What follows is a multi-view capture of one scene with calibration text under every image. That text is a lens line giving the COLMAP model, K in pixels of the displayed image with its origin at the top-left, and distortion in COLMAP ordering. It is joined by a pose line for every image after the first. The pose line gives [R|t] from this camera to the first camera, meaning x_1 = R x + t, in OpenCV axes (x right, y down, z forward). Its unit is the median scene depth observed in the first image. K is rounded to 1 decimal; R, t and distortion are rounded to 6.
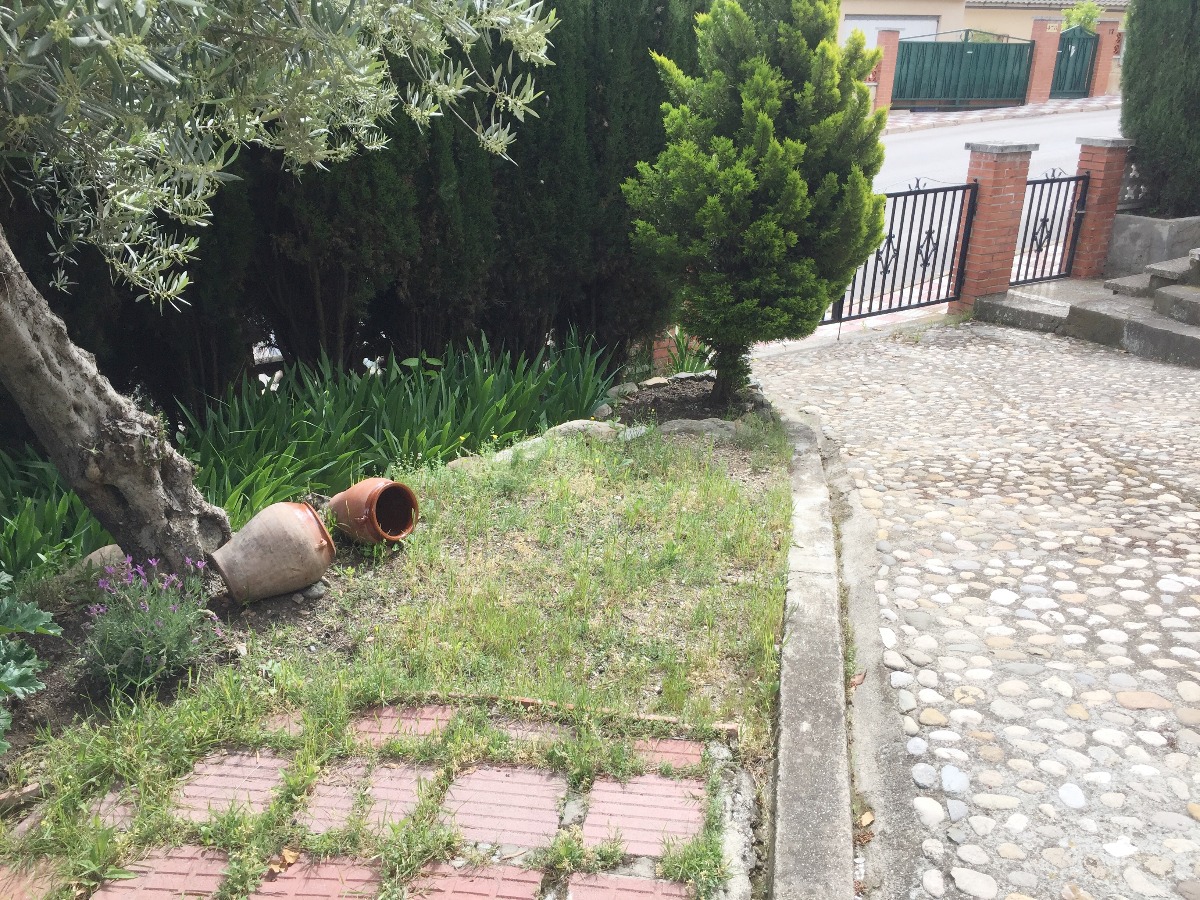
lens RADIAL K [[1025.2, 0, 600.0], [0, 1025.2, 450.0], [0, 0, 1]] dist [0.087491, -0.125728]
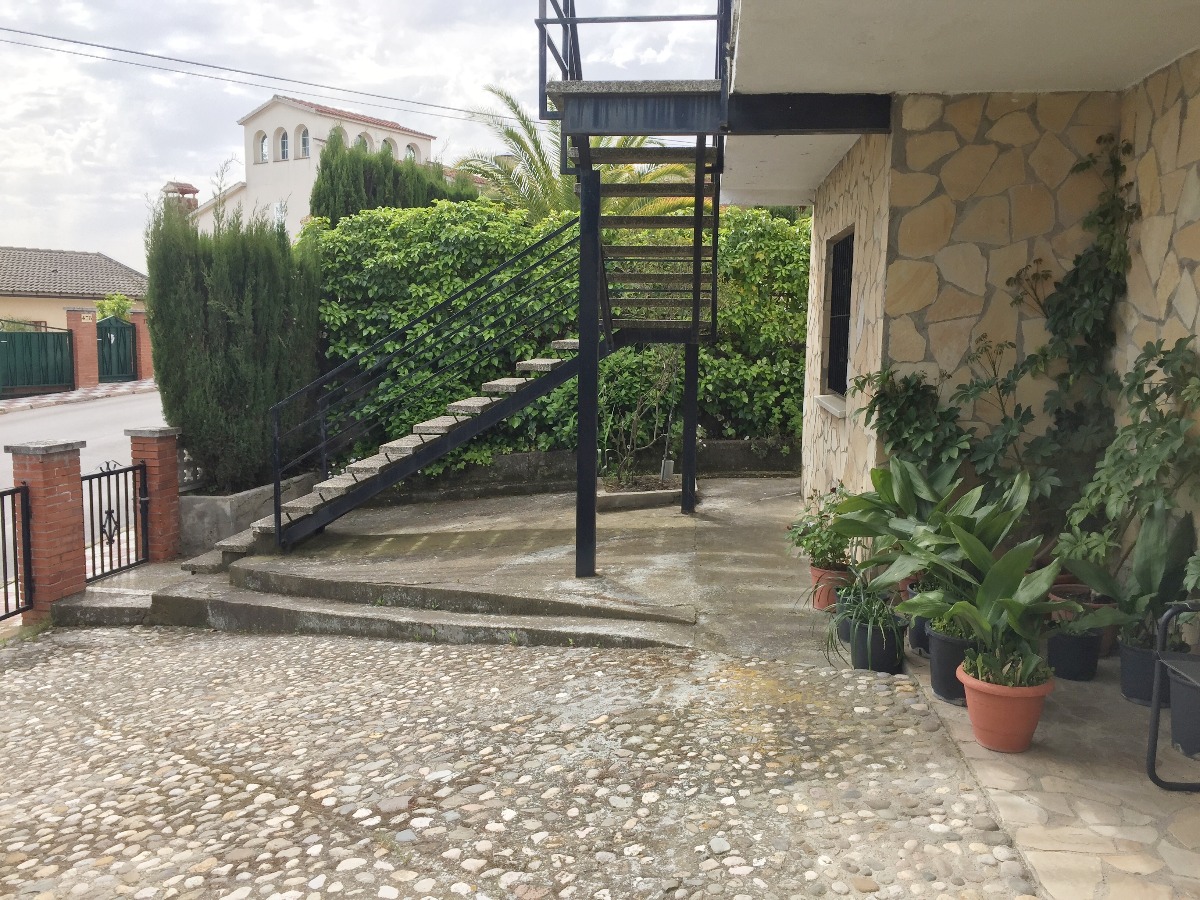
lens RADIAL K [[1025.2, 0, 600.0], [0, 1025.2, 450.0], [0, 0, 1]] dist [0.087491, -0.125728]
pose [[0.674814, -0.094600, 0.731900, 0.034317], [0.272738, 0.953506, -0.128222, -0.031916], [-0.685741, 0.286143, 0.669240, 0.003916]]
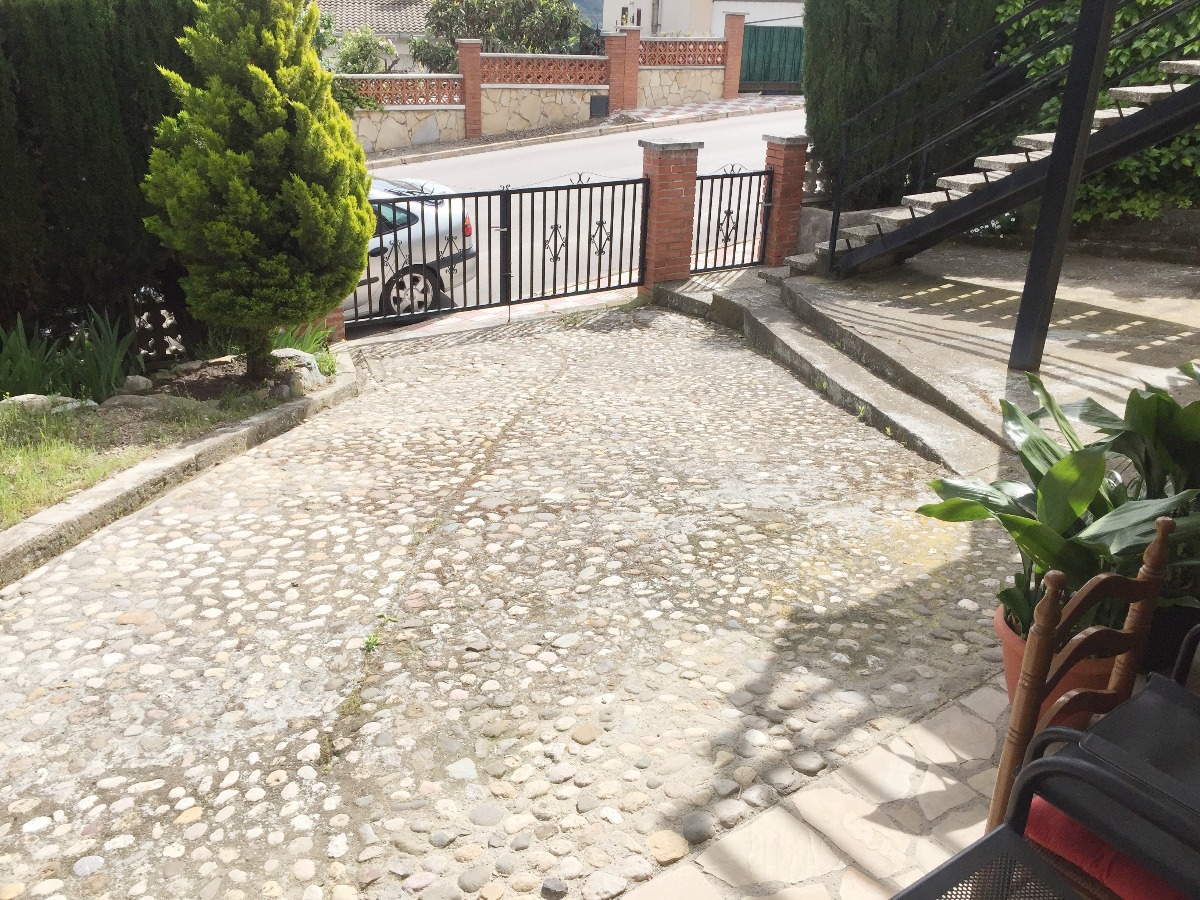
lens RADIAL K [[1023.1, 0, 600.0], [0, 1023.1, 450.0], [0, 0, 1]] dist [0.080472, -0.074610]
pose [[0.999879, 0.009177, 0.012594, 0.381688], [-0.009552, 0.999503, 0.030033, -0.005402], [-0.012313, -0.030149, 0.999470, -0.106202]]
